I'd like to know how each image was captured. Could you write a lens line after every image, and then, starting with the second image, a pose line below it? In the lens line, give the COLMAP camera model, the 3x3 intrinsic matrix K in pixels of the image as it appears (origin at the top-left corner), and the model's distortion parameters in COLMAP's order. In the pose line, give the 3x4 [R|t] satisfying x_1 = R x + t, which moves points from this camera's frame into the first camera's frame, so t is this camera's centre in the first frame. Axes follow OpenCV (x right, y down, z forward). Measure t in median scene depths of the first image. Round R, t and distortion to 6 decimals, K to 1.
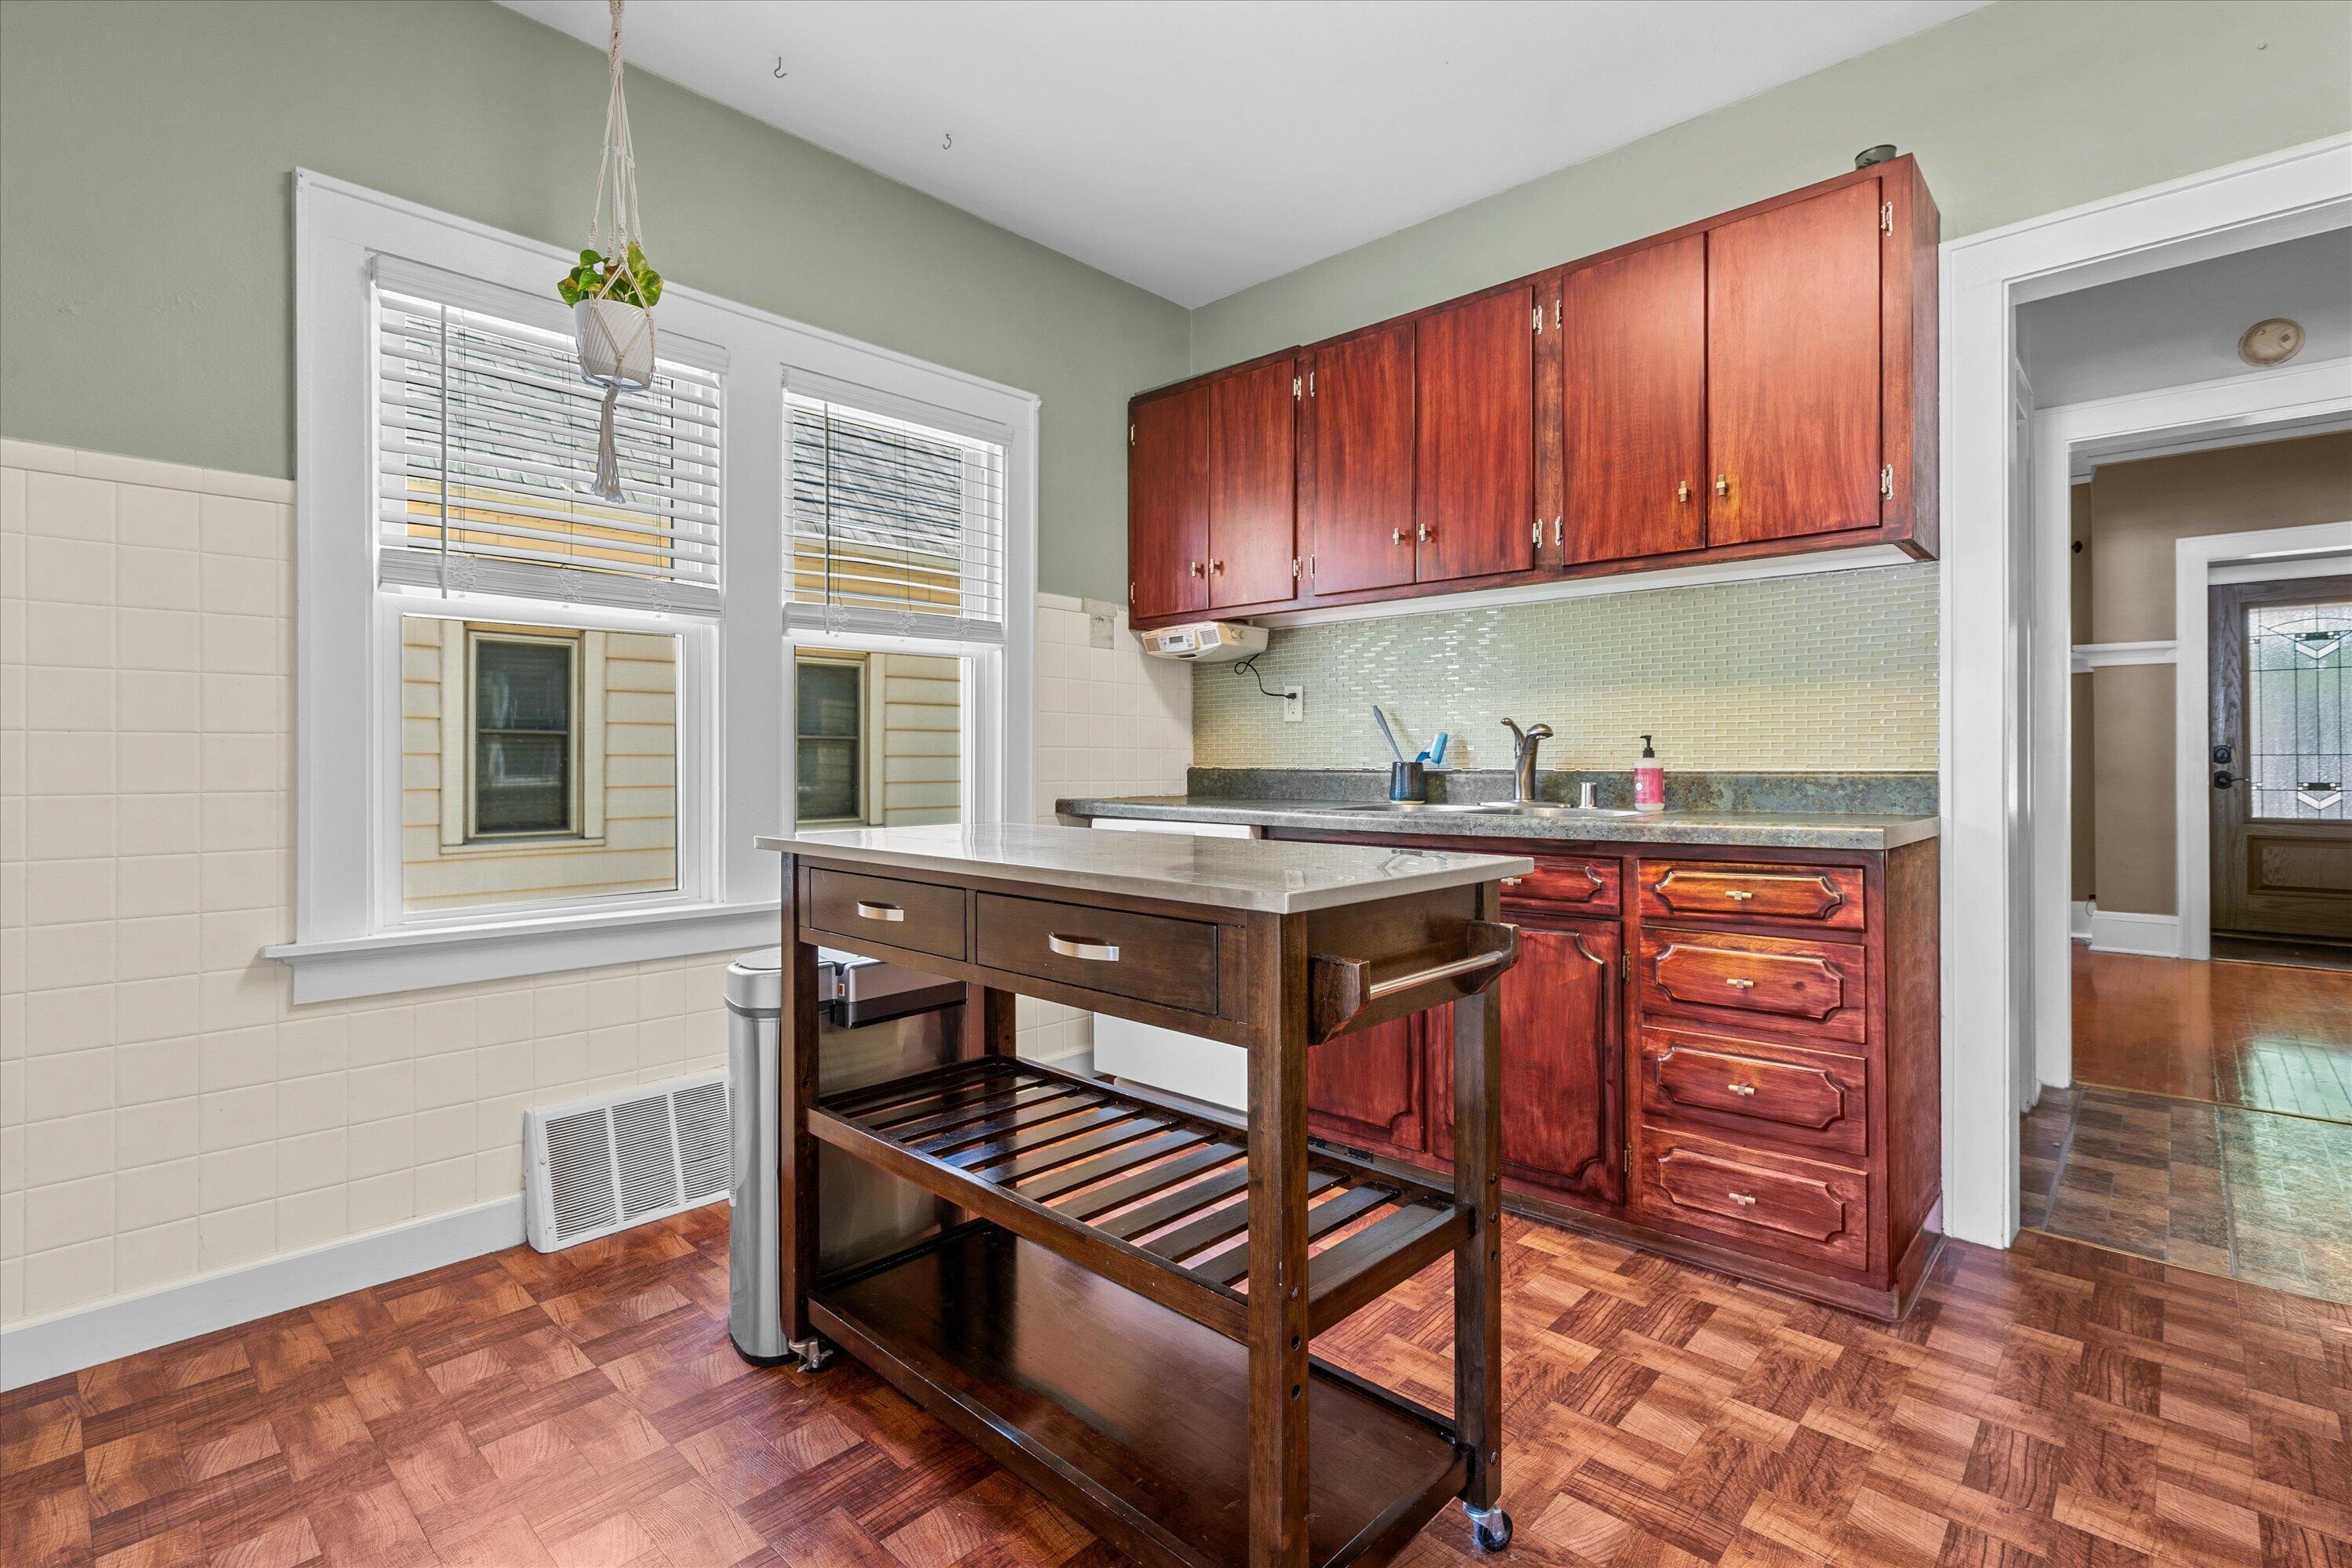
lens RADIAL K [[1091.6, 0, 1160.8], [0, 1091.6, 758.3], [0, 0, 1]] dist [-0.003102, 0.000015]
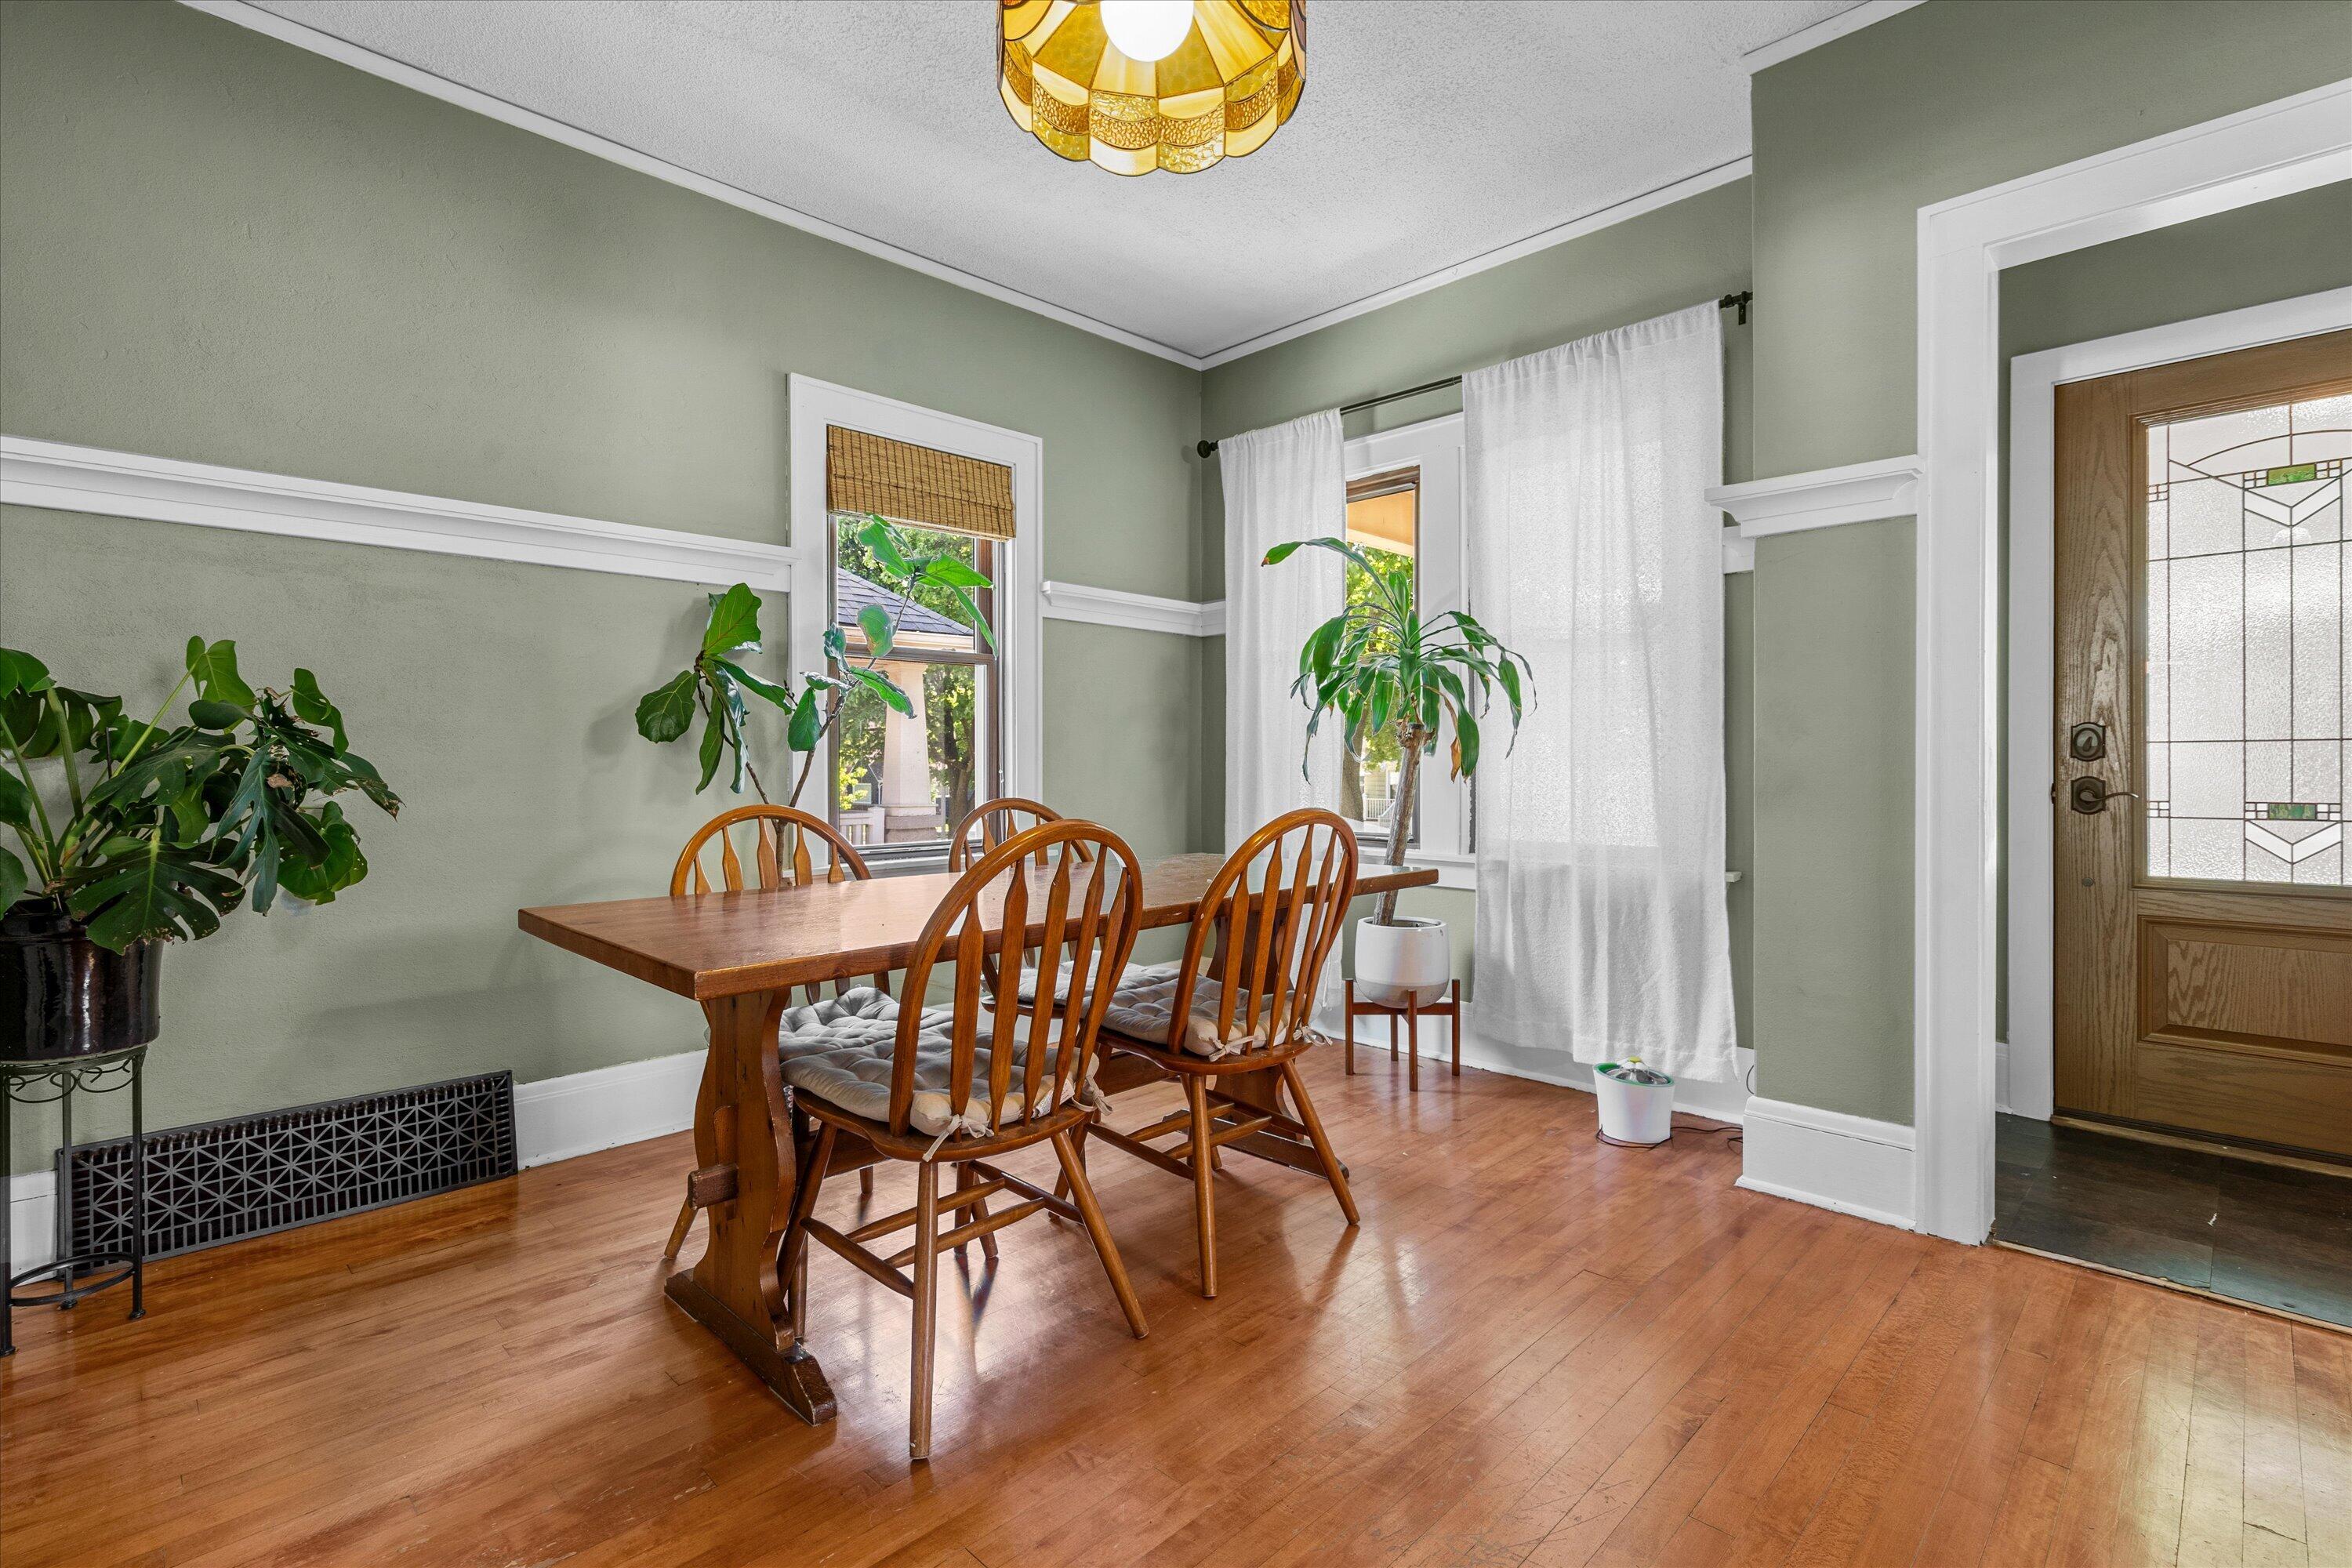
lens RADIAL K [[1099.0, 0, 1169.0], [0, 1099.0, 776.5], [0, 0, 1]] dist [-0.002060, -0.000278]
pose [[0.999606, 0.000891, -0.028037, 0.603531], [-0.000501, 0.999903, 0.013897, 0.005385], [0.028046, -0.013878, 0.999510, 0.525309]]
